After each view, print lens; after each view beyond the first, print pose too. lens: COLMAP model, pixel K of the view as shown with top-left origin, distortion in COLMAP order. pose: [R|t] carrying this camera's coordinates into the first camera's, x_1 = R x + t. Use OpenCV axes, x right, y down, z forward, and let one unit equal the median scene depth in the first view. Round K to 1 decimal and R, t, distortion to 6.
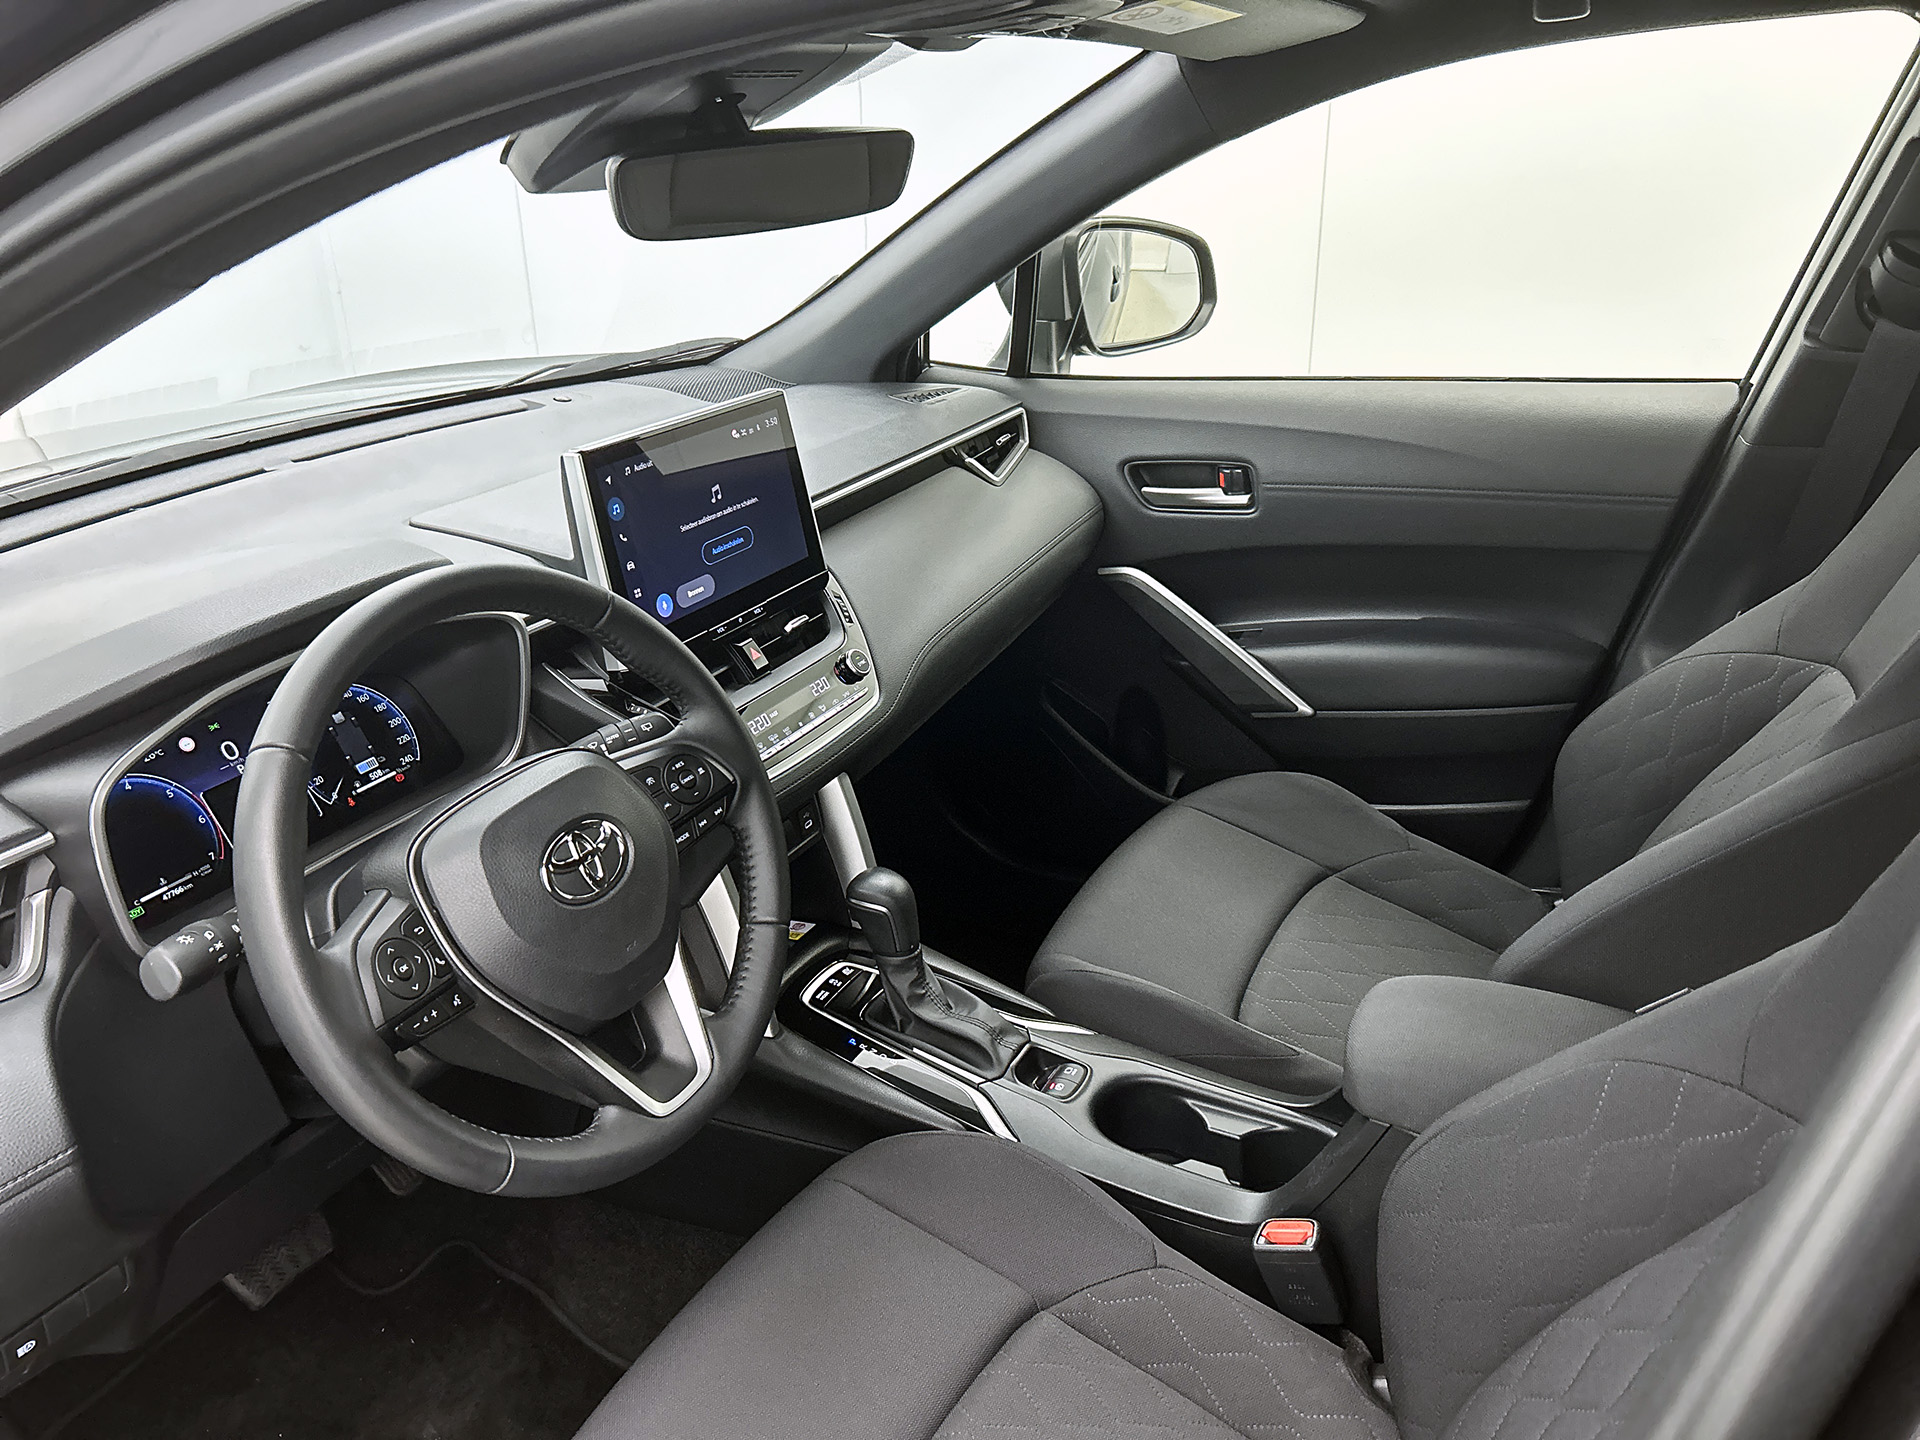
lens RADIAL K [[1426.1, 0, 960.0], [0, 1426.1, 720.0], [0, 0, 1]] dist [0.031915, 0.002115]
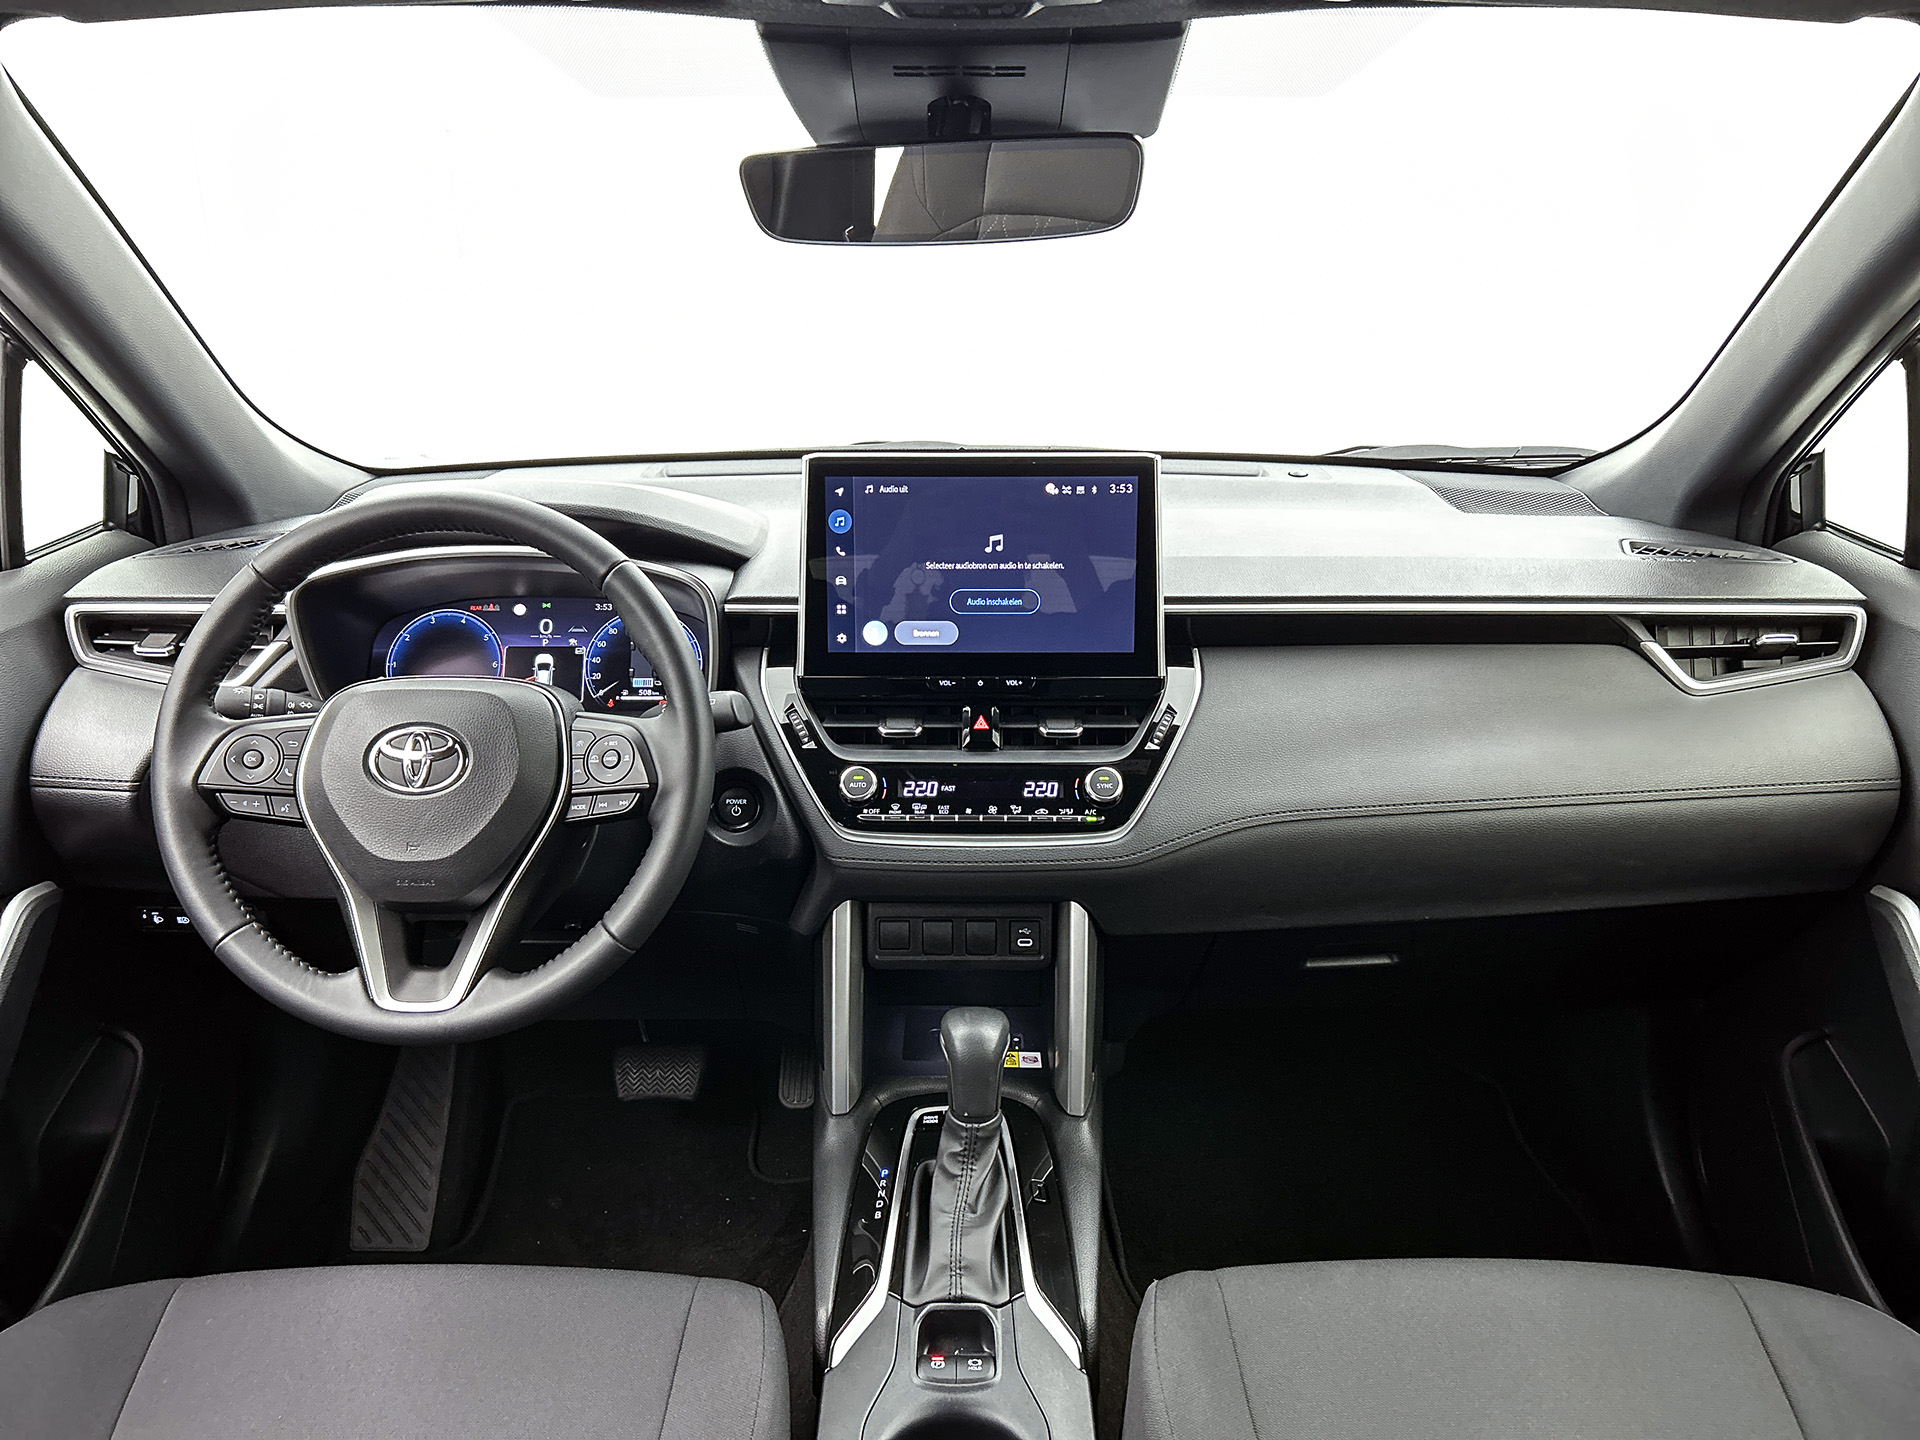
lens RADIAL K [[1426.1, 0, 960.0], [0, 1426.1, 720.0], [0, 0, 1]] dist [0.031915, 0.002115]
pose [[0.478989, 0.301332, -0.824481, 0.547608], [-0.365744, 0.922335, 0.124614, -0.144609], [0.797998, 0.241861, 0.551999, 0.457301]]
